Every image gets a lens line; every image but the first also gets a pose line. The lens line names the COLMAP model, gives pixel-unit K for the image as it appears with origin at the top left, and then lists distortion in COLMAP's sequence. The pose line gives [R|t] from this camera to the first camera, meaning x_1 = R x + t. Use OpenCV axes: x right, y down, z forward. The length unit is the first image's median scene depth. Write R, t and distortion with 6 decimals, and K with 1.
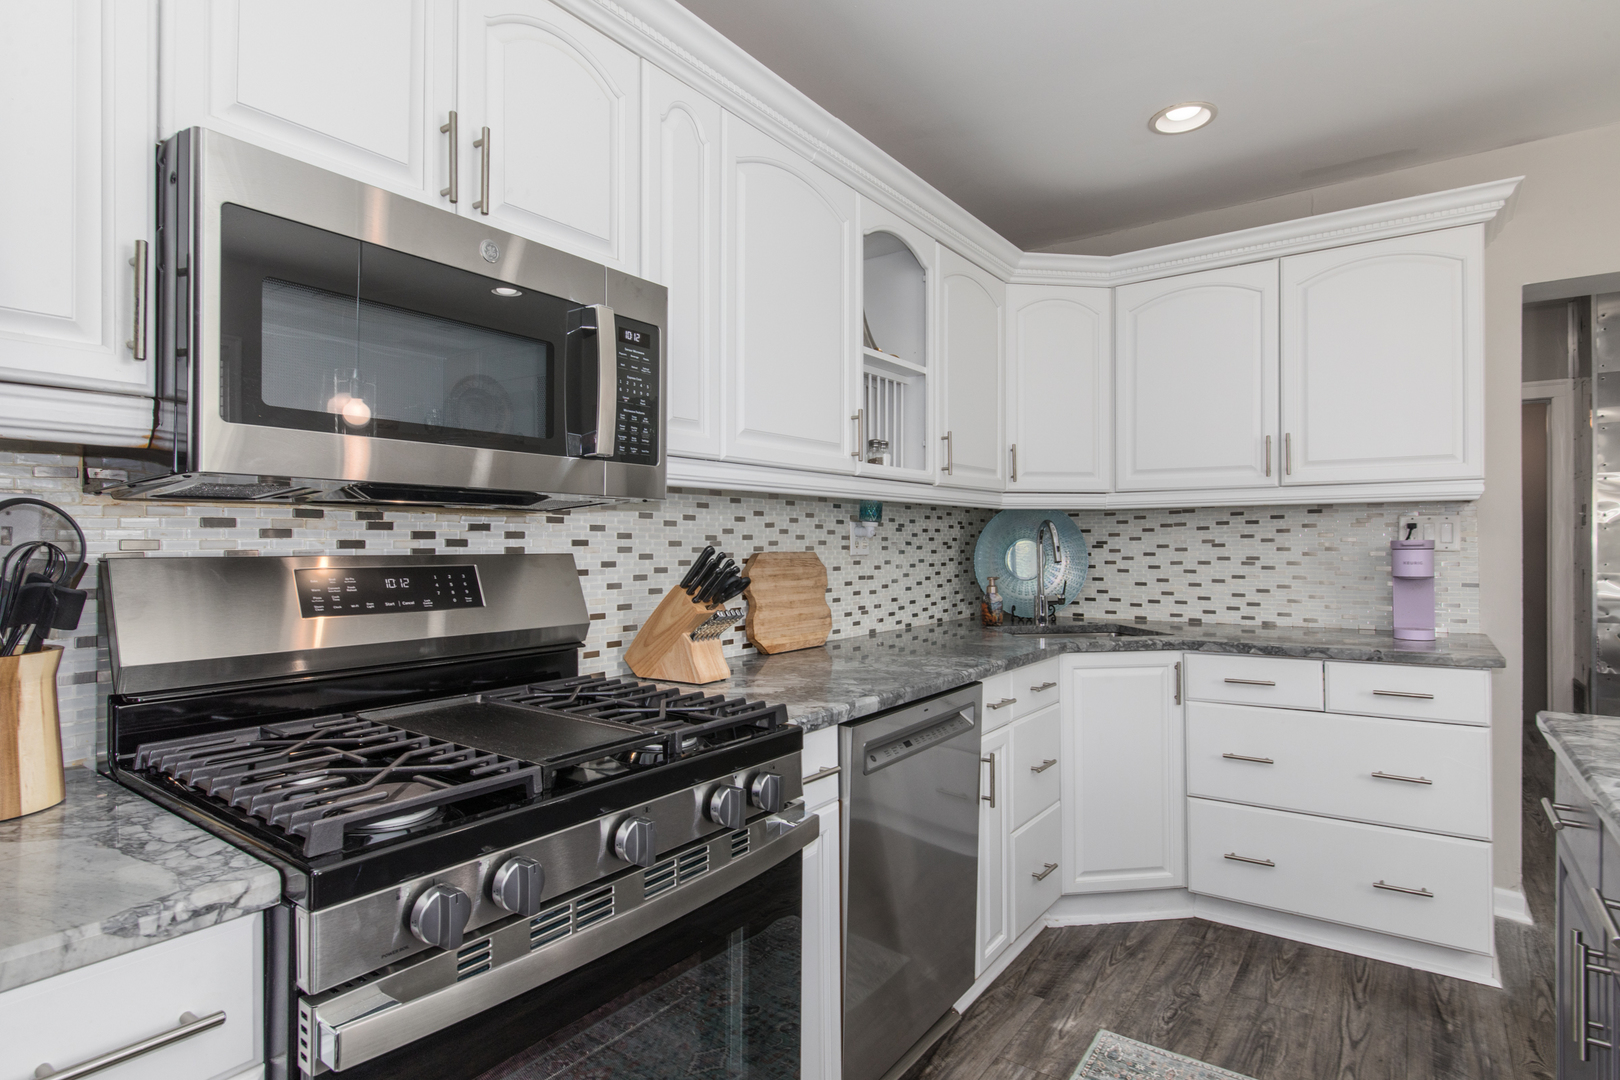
lens RADIAL K [[837.3, 0, 812.0], [0, 837.3, 536.1], [0, 0, 1]] dist [-0.004742, 0.000373]
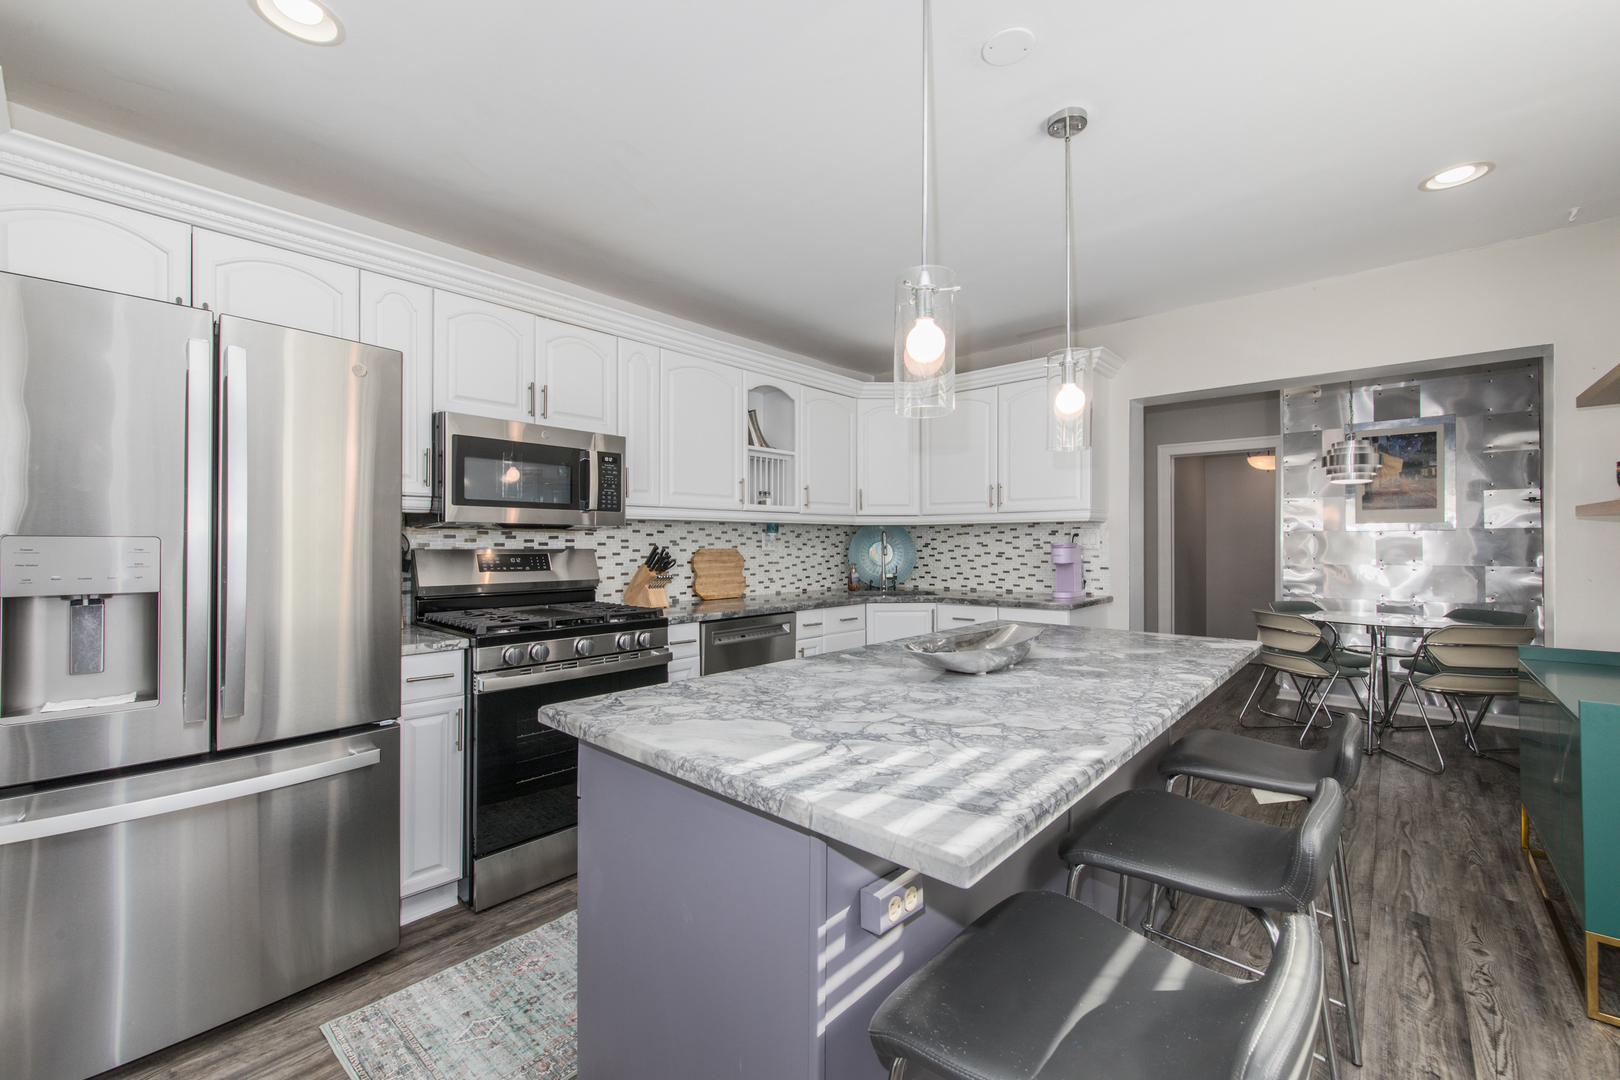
lens RADIAL K [[653.7, 0, 806.9], [0, 653.7, 540.1], [0, 0, 1]] dist [-0.009850, -0.000683]
pose [[0.994329, -0.000352, -0.106350, 0.427527], [0.000561, 0.999998, 0.001943, -0.005391], [0.106349, -0.001992, 0.994327, -0.629263]]
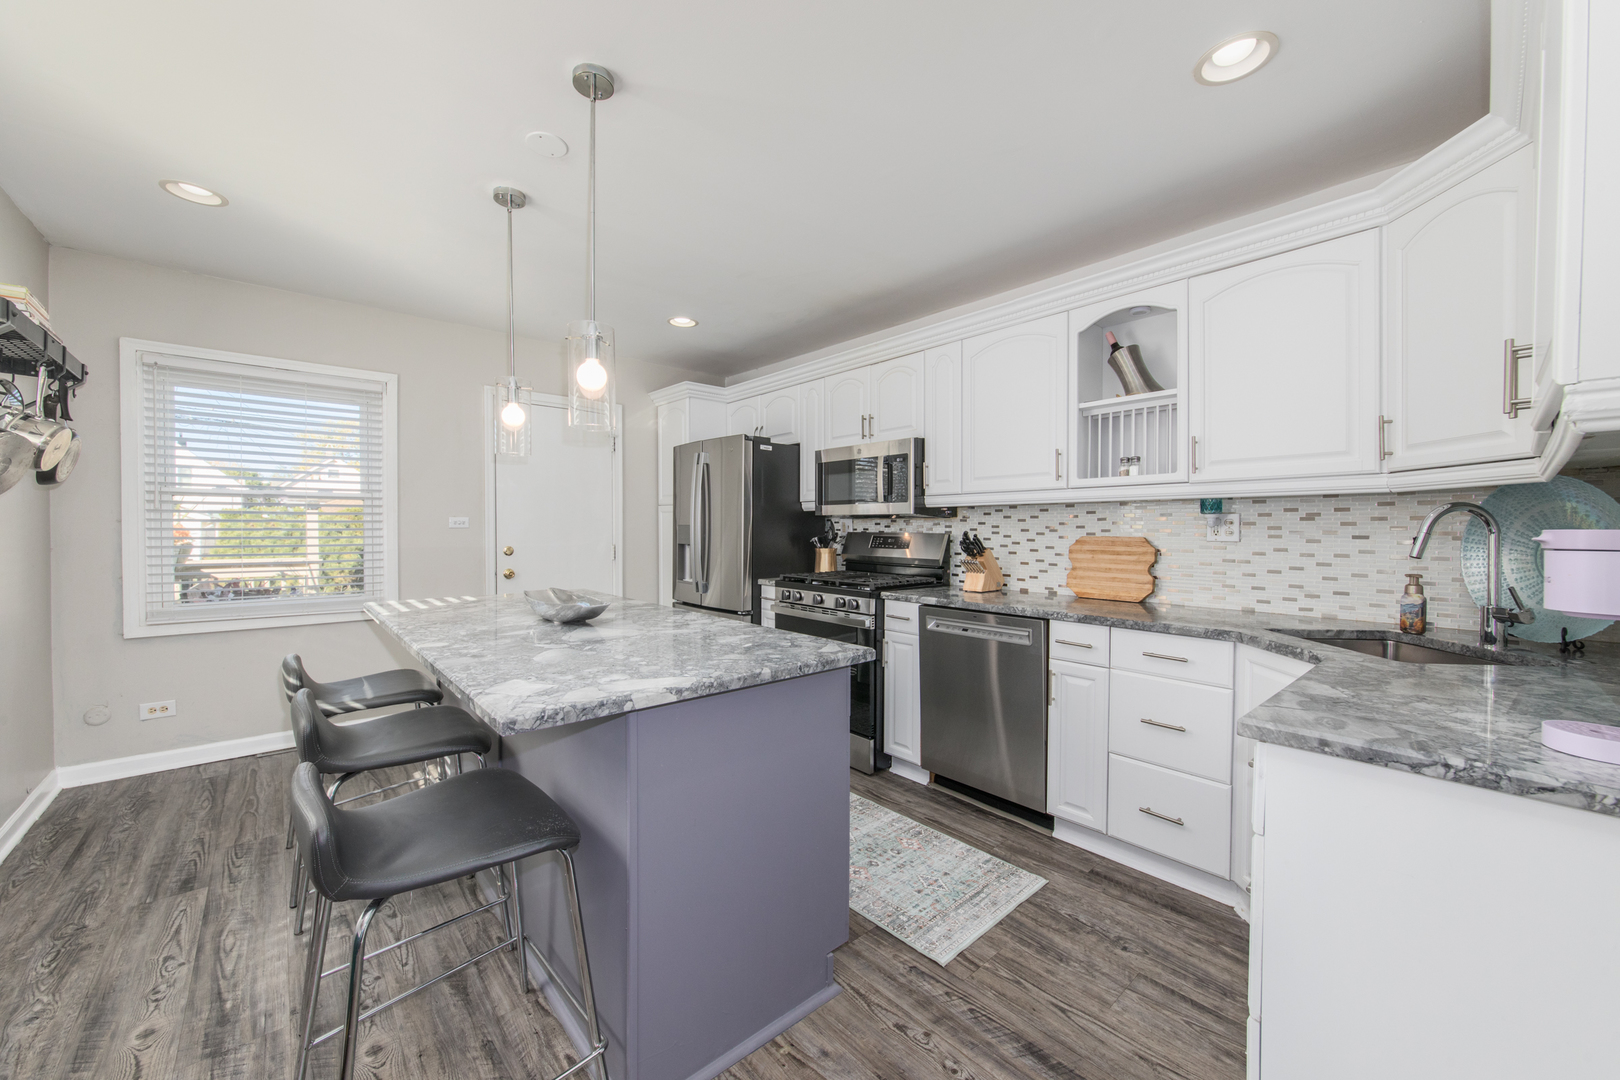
lens RADIAL K [[605.4, 0, 800.1], [0, 605.4, 534.5], [0, 0, 1]] dist [0.002976, 0.000400]
pose [[-0.226836, 0.015444, -0.973811, 1.499957], [0.006887, 0.999875, 0.014253, -0.006133], [0.973909, -0.003473, -0.226913, 0.875541]]
